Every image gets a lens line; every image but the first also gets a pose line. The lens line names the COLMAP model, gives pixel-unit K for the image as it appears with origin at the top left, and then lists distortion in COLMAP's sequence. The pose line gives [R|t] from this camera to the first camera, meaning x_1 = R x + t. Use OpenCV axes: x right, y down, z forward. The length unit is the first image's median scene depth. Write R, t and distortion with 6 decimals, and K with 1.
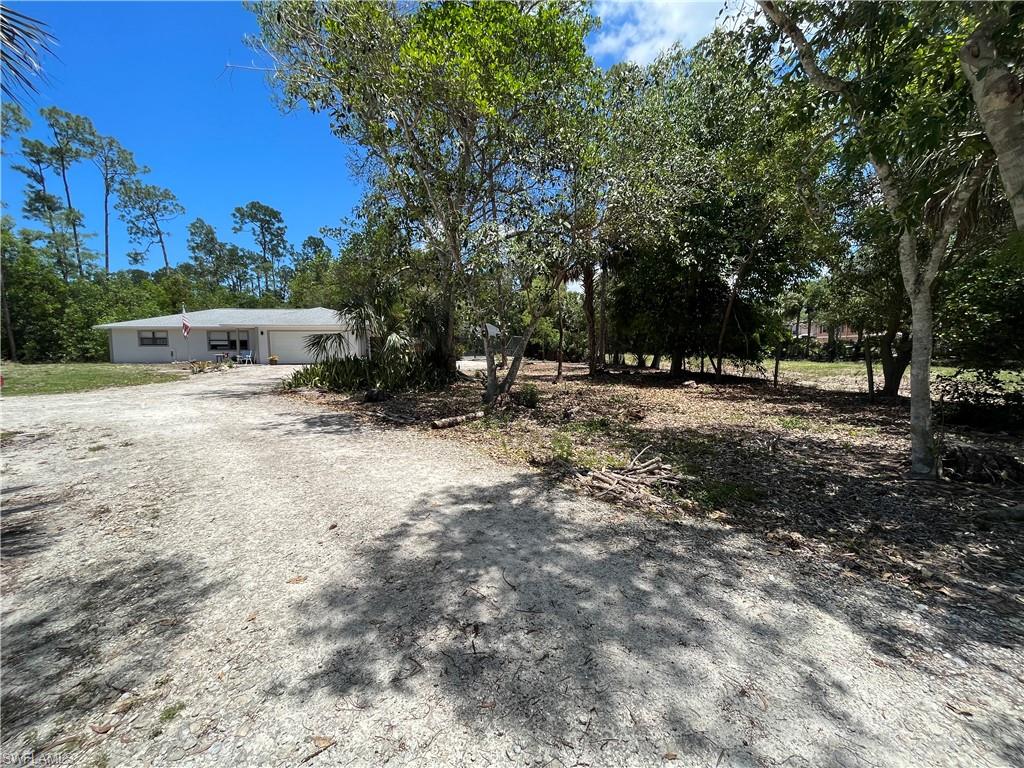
lens RADIAL K [[413.9, 0, 511.5], [0, 413.9, 379.7], [0, 0, 1]] dist [-0.002506, 0.000072]
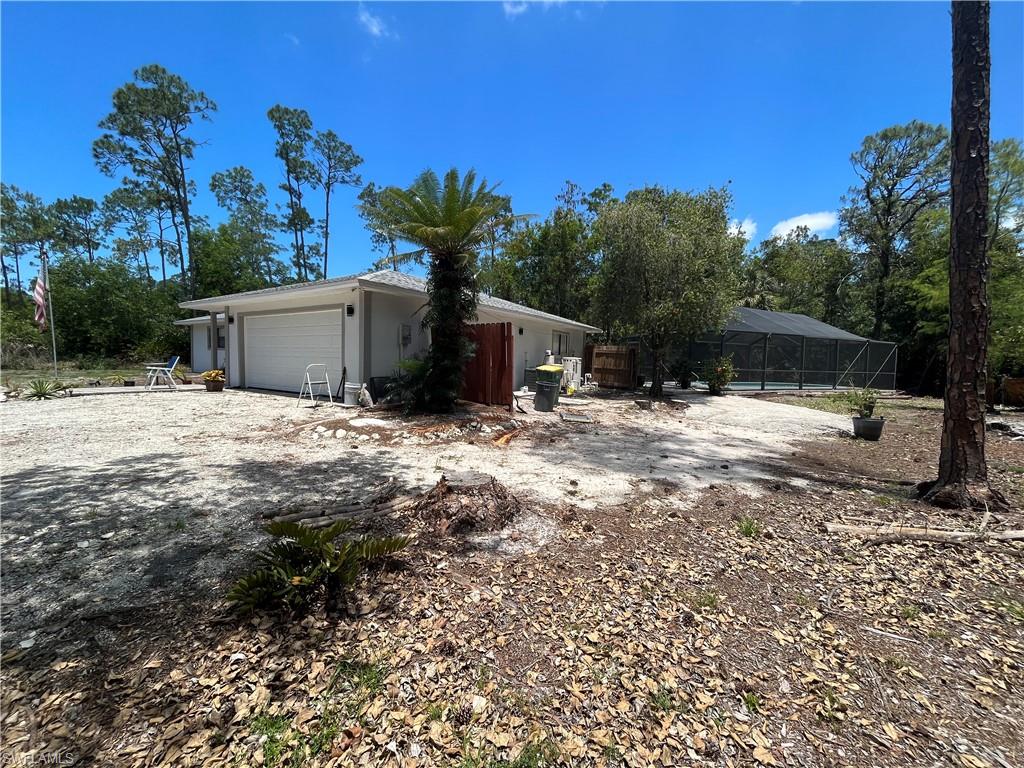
lens RADIAL K [[413.9, 0, 511.5], [0, 413.9, 379.7], [0, 0, 1]] dist [-0.002506, 0.000072]
pose [[0.801821, 0.049317, -0.595526, -0.046790], [-0.071535, 0.997344, -0.013723, -0.037081], [0.593267, 0.053604, 0.803219, 0.492782]]
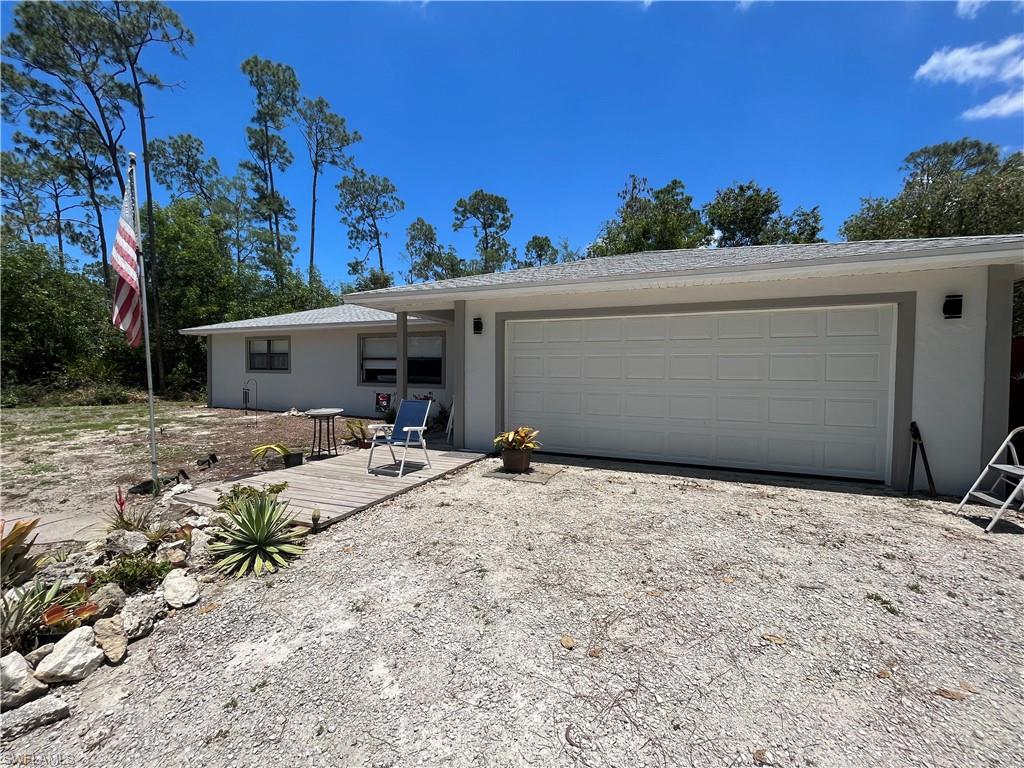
lens RADIAL K [[413.9, 0, 511.5], [0, 413.9, 379.7], [0, 0, 1]] dist [-0.002506, 0.000072]
pose [[0.896692, 0.019557, -0.442224, -0.286883], [-0.046578, 0.997646, -0.050326, -0.041479], [0.440198, 0.065725, 0.895492, 0.476392]]
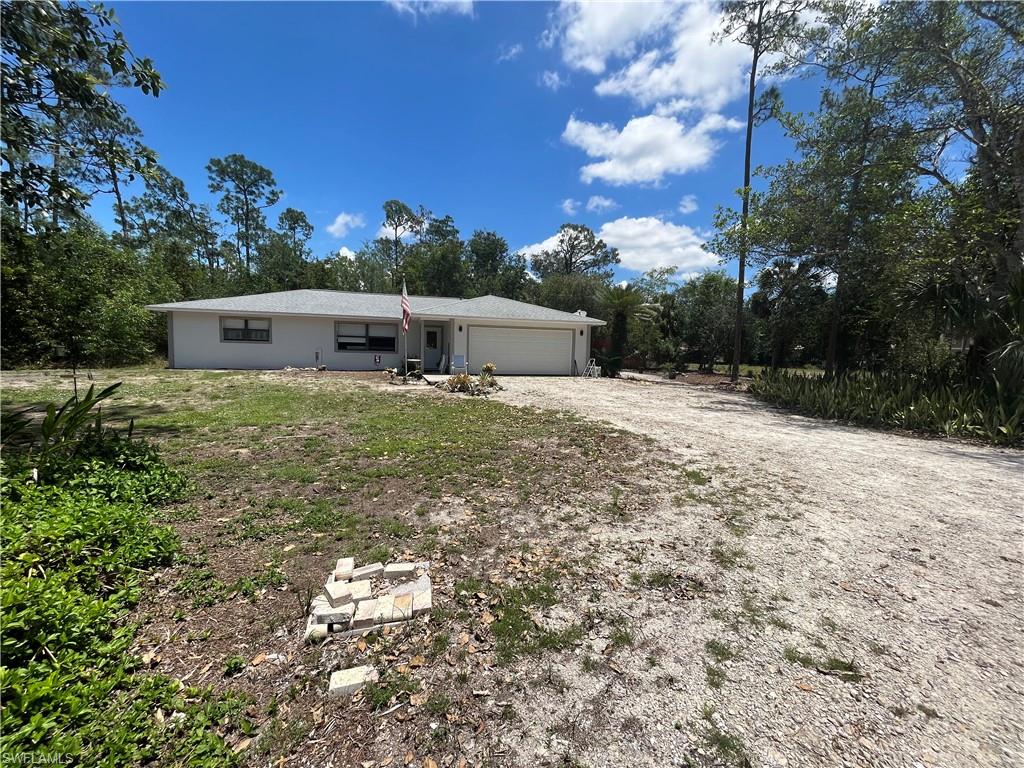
lens RADIAL K [[413.9, 0, 511.5], [0, 413.9, 379.7], [0, 0, 1]] dist [-0.002506, 0.000072]
pose [[0.976730, 0.009698, 0.214254, -0.402425], [-0.008697, 0.999946, -0.005618, -0.016004], [-0.214297, 0.003624, 0.976762, 0.197779]]
